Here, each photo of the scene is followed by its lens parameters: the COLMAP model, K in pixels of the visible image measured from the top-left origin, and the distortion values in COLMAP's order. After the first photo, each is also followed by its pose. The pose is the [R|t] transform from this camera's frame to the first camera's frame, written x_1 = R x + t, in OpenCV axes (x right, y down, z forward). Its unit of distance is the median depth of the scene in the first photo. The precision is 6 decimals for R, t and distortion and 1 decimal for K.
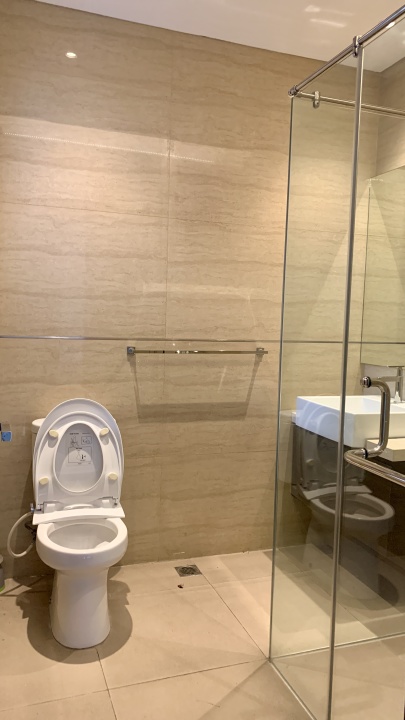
lens RADIAL K [[546.4, 0, 203.6], [0, 546.4, 358.9], [0, 0, 1]] dist [0.045782, -0.010983]
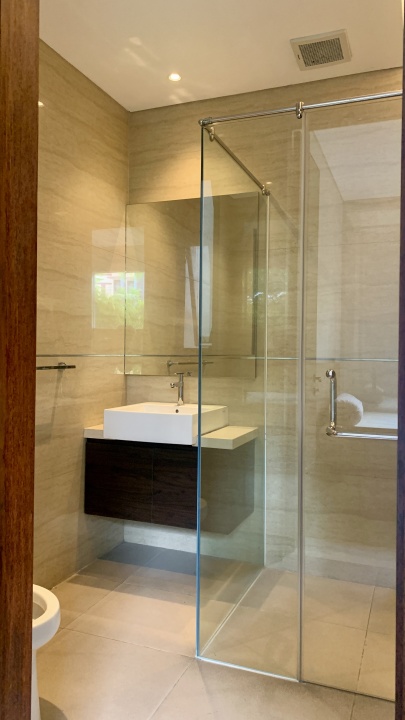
lens RADIAL K [[546.4, 0, 201.7], [0, 546.4, 359.1], [0, 0, 1]] dist [0.045782, -0.010983]
pose [[0.672613, -0.032766, 0.739269, -0.434887], [0.068379, 0.997497, -0.018002, 0.006891], [-0.736829, 0.062658, 0.673170, 0.188693]]
